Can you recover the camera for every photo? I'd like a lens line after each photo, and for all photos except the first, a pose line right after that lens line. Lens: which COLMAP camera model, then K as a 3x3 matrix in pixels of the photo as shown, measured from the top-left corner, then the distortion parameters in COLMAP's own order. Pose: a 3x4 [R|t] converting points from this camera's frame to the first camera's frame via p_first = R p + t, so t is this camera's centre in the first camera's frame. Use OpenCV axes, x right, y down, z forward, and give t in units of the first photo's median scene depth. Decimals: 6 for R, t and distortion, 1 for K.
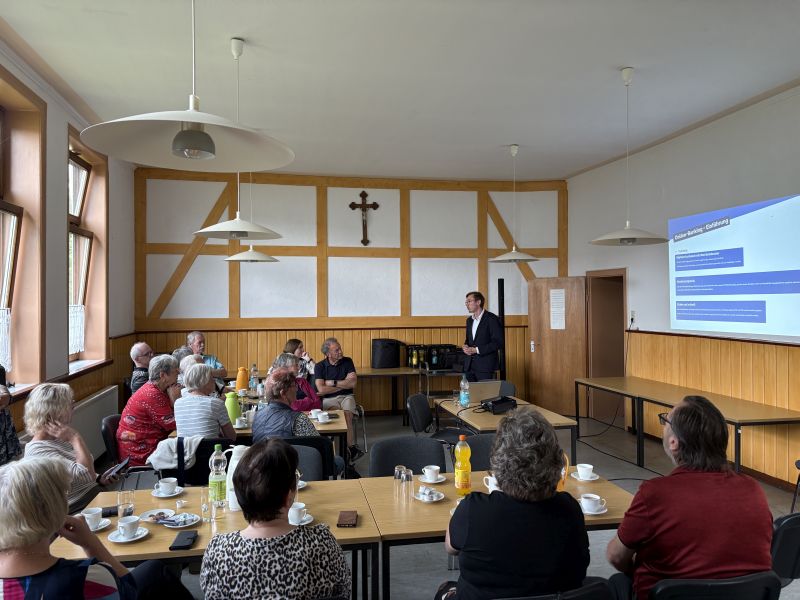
lens RADIAL K [[620.4, 0, 400.0], [0, 620.4, 300.0], [0, 0, 1]] dist [0.109751, -0.122502]
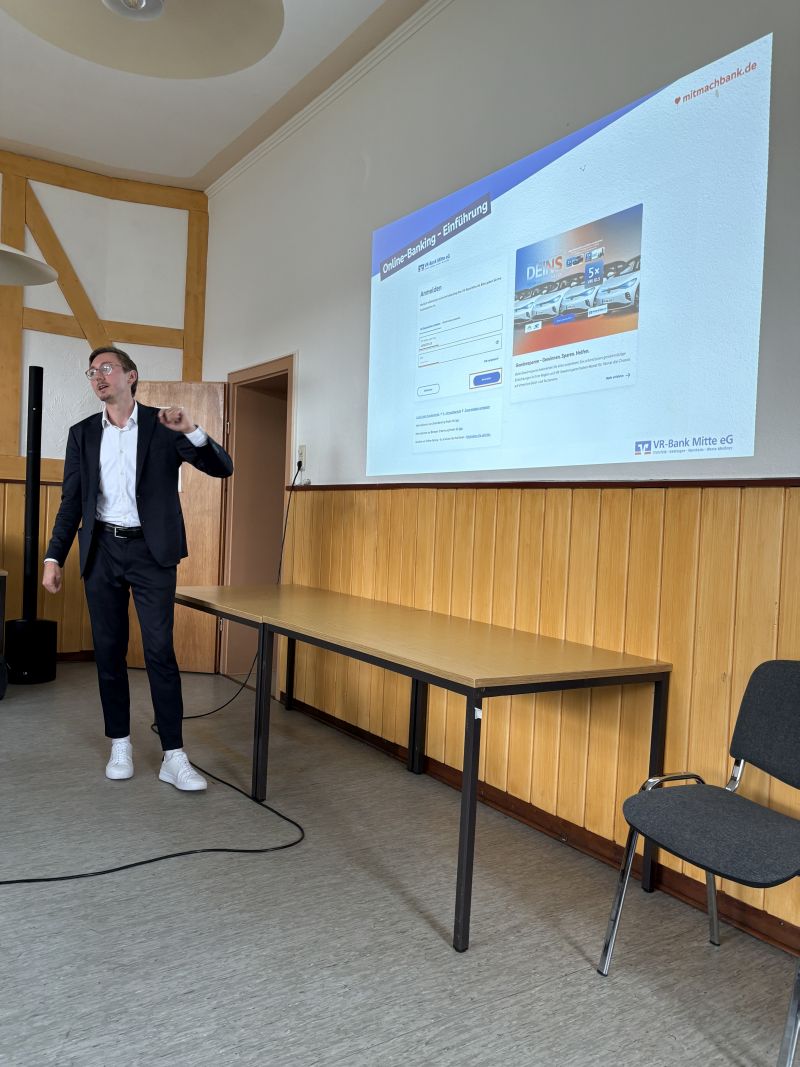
lens RADIAL K [[827.5, 0, 400.0], [0, 827.5, 533.5], [0, 0, 1]] dist [0.109751, -0.122502]
pose [[0.929889, 0.043812, 0.365223, 0.241611], [-0.051549, 0.998605, 0.011456, 0.080719], [-0.364211, -0.029479, 0.930850, 0.444372]]
